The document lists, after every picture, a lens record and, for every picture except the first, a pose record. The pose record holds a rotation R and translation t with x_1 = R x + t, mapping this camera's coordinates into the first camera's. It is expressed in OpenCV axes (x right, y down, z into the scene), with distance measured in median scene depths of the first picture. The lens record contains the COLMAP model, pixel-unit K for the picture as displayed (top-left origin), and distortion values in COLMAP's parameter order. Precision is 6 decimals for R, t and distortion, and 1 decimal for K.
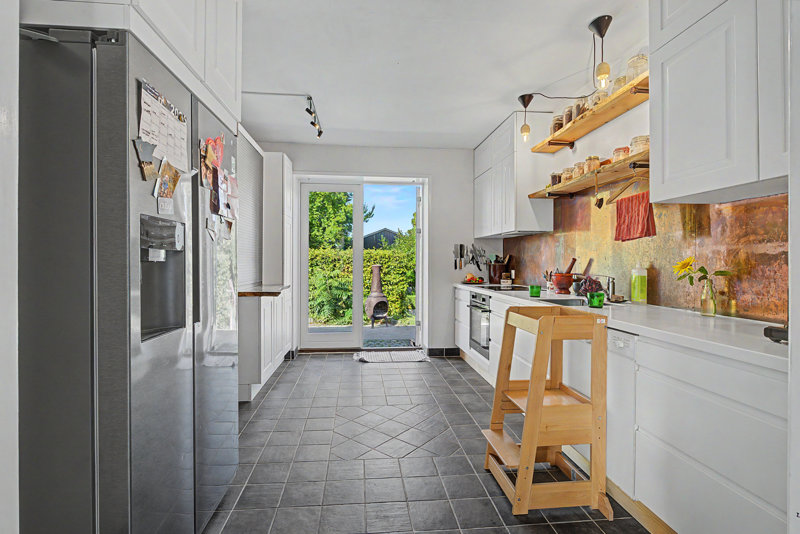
lens RADIAL K [[377.8, 0, 397.5], [0, 377.8, 261.2], [0, 0, 1]] dist [-0.001939, -0.000310]
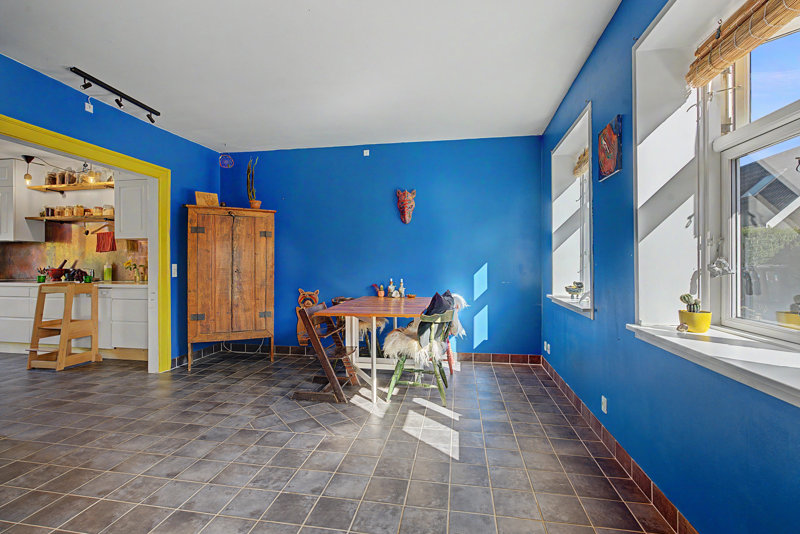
lens RADIAL K [[365.5, 0, 398.8], [0, 365.5, 262.2], [0, 0, 1]] dist [-0.003473, -0.000339]
pose [[0.275978, 0.000147, 0.961164, -0.919207], [-0.001098, 0.999999, 0.000162, 0.001548], [-0.961163, -0.001100, 0.275978, -1.197979]]
